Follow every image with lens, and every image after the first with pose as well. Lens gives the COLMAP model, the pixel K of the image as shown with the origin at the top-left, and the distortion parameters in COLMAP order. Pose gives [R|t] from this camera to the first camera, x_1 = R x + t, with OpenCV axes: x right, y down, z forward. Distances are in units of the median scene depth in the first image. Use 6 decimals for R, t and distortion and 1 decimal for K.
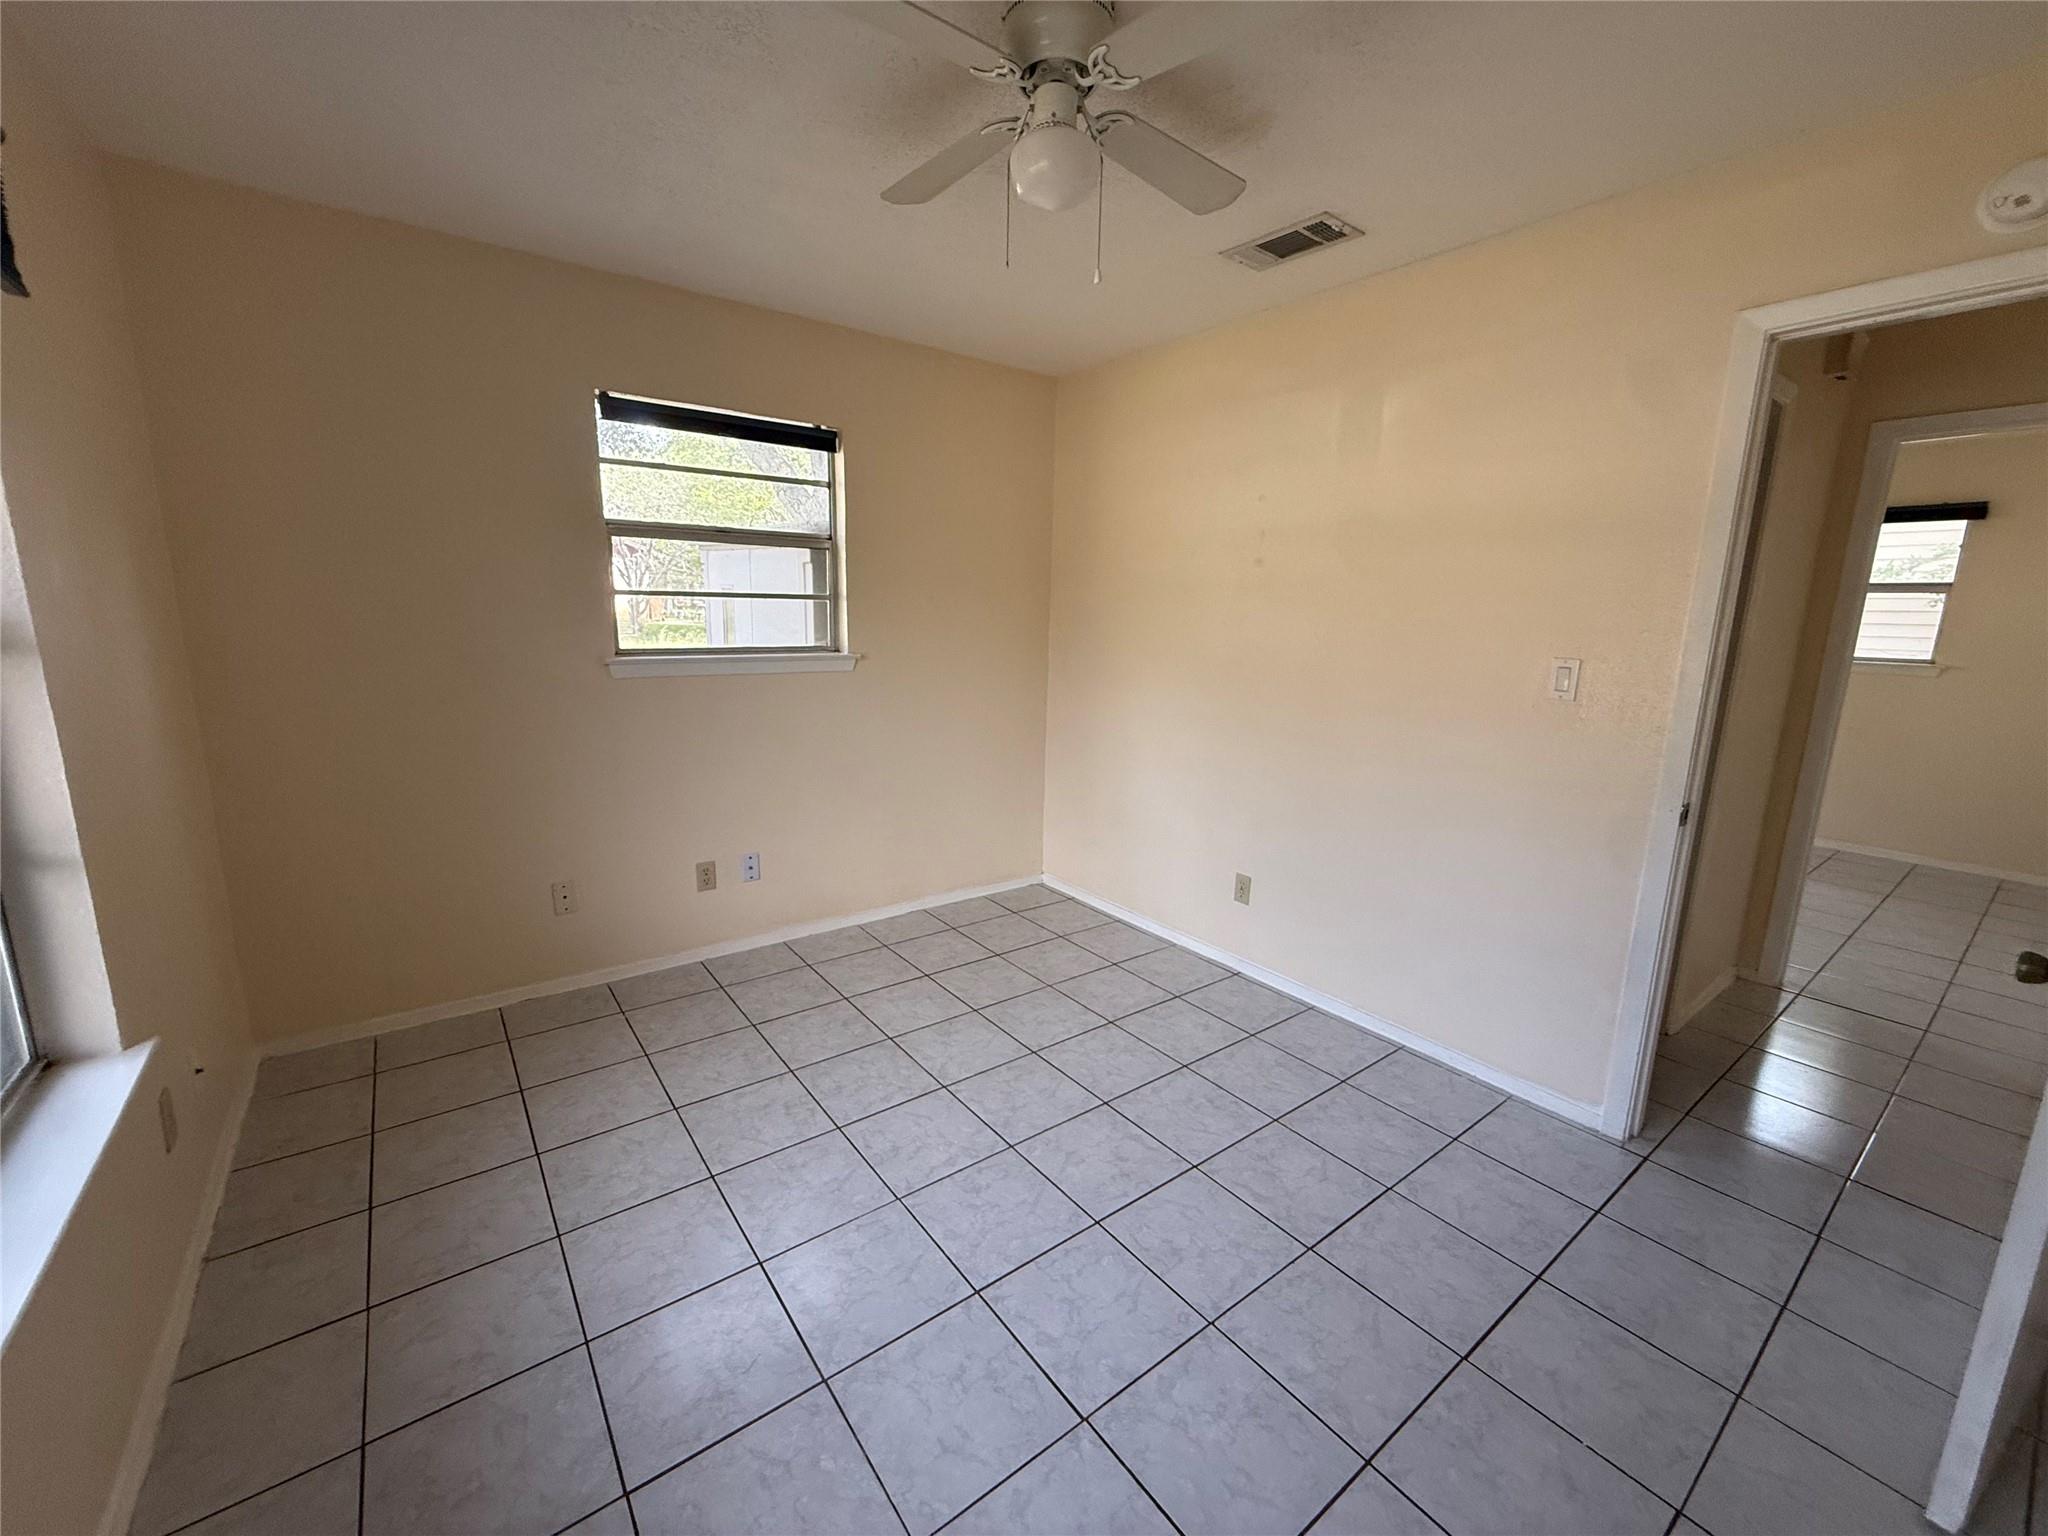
lens RADIAL K [[819.3, 0, 1020.7], [0, 819.3, 767.8], [0, 0, 1]] dist [0.000010, 0.000233]
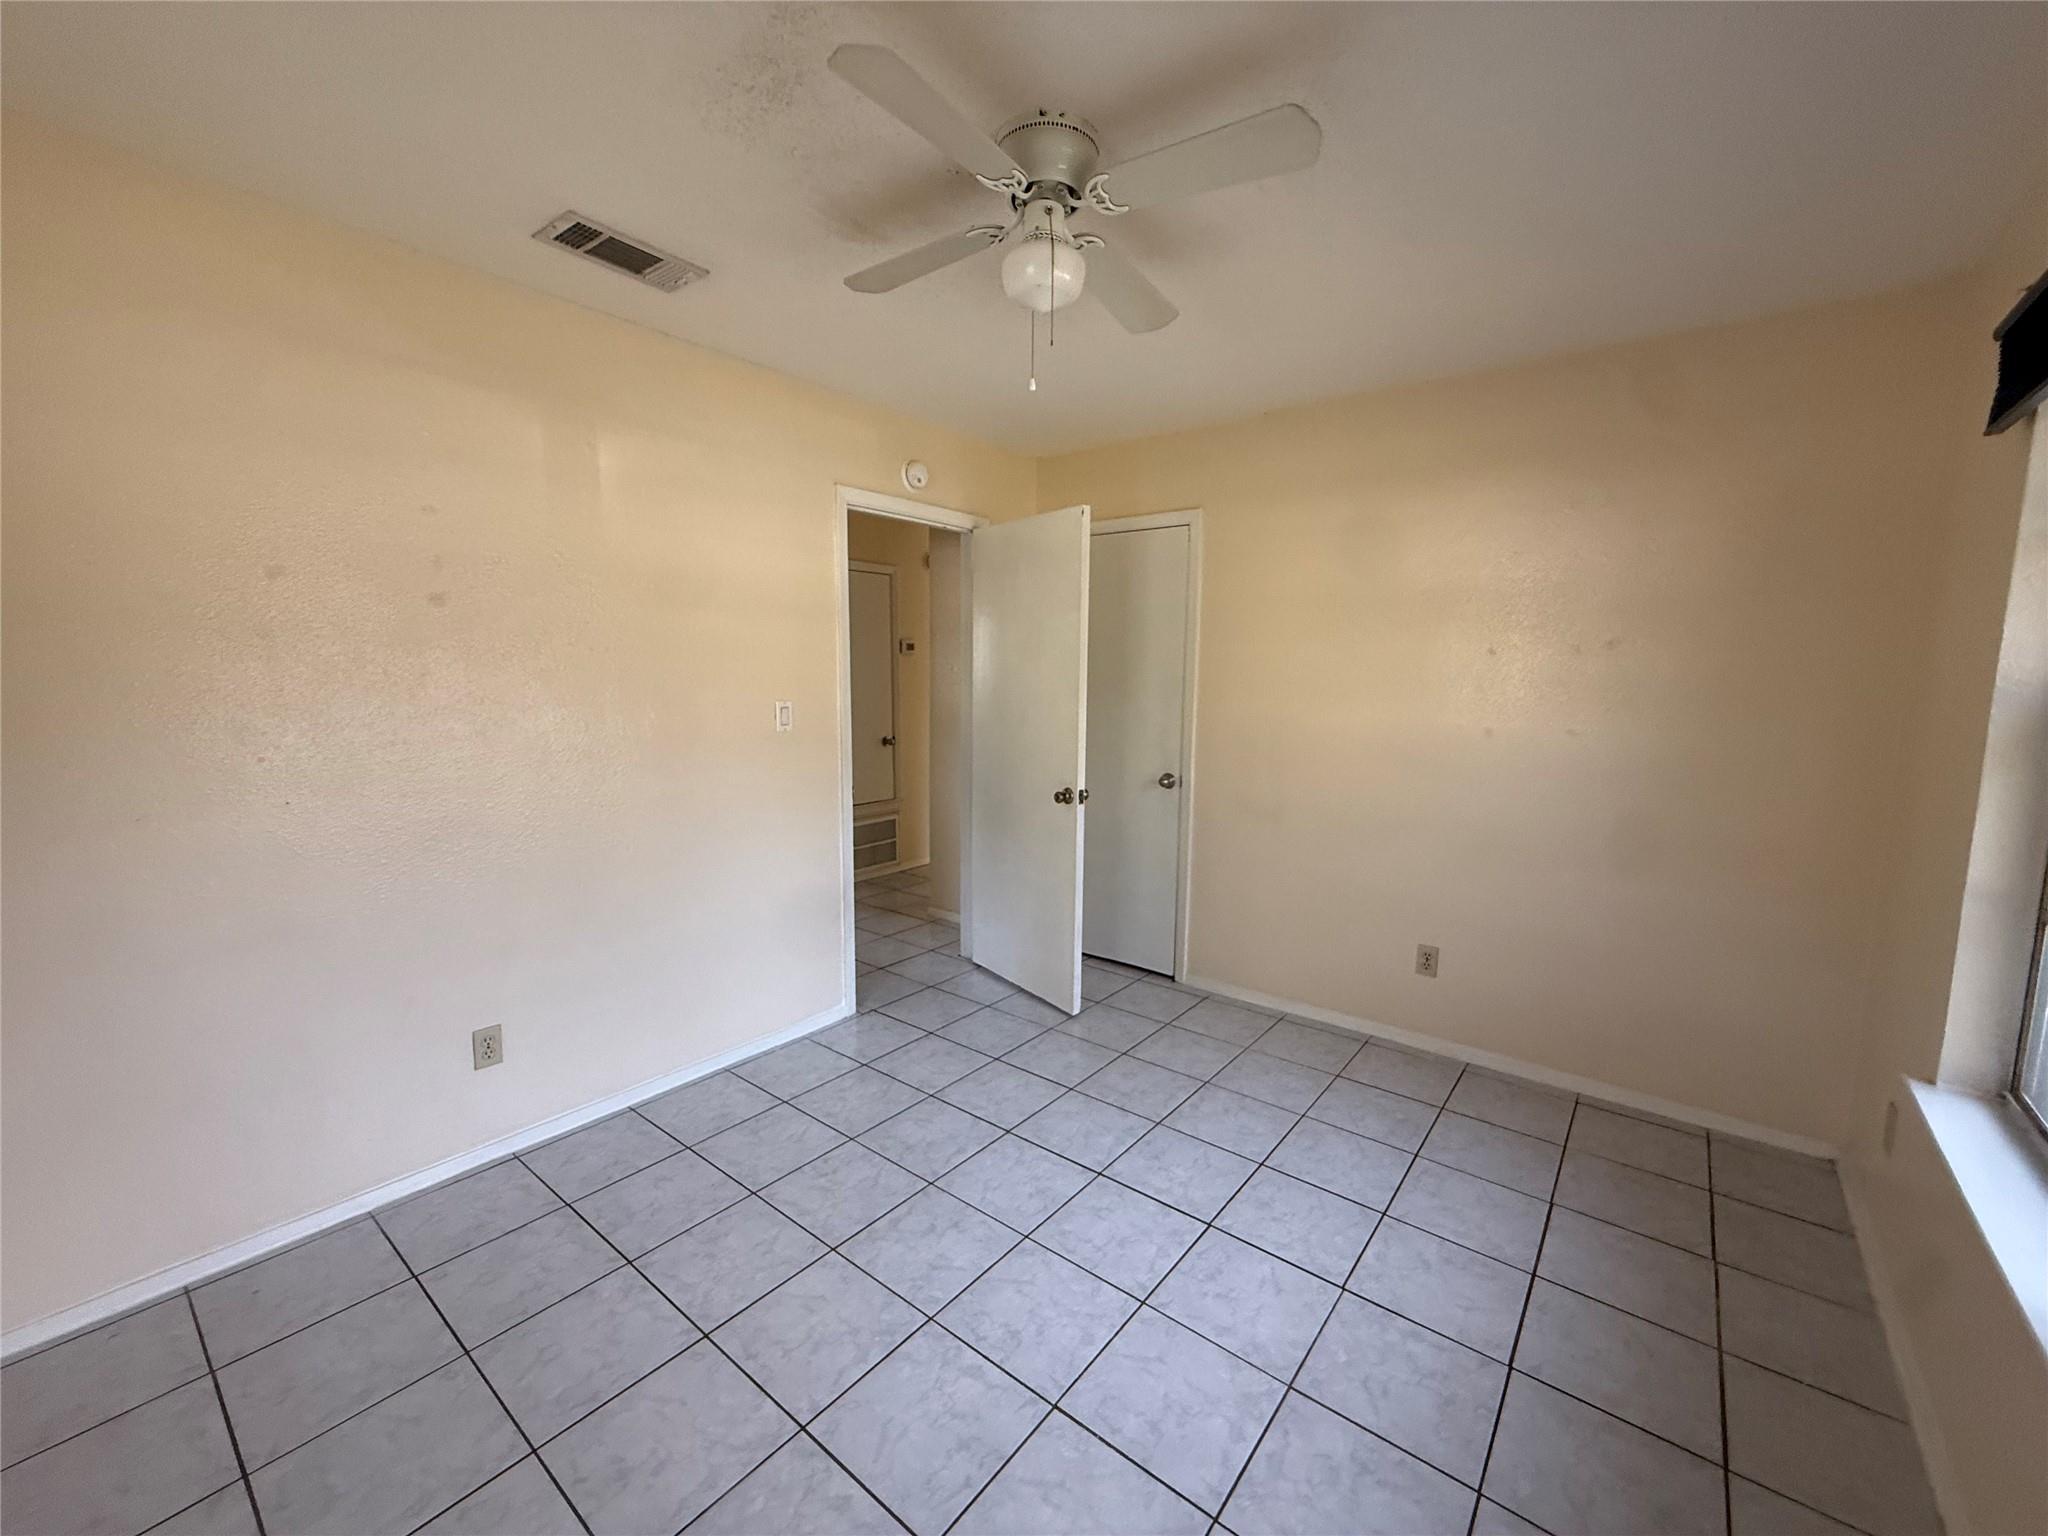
lens RADIAL K [[819.3, 0, 1020.7], [0, 819.3, 767.8], [0, 0, 1]] dist [0.000010, 0.000233]
pose [[-0.245890, -0.139473, 0.959211, -0.822451], [0.170363, 0.967970, 0.184418, -0.235318], [-0.954209, 0.208761, -0.214253, 1.067427]]
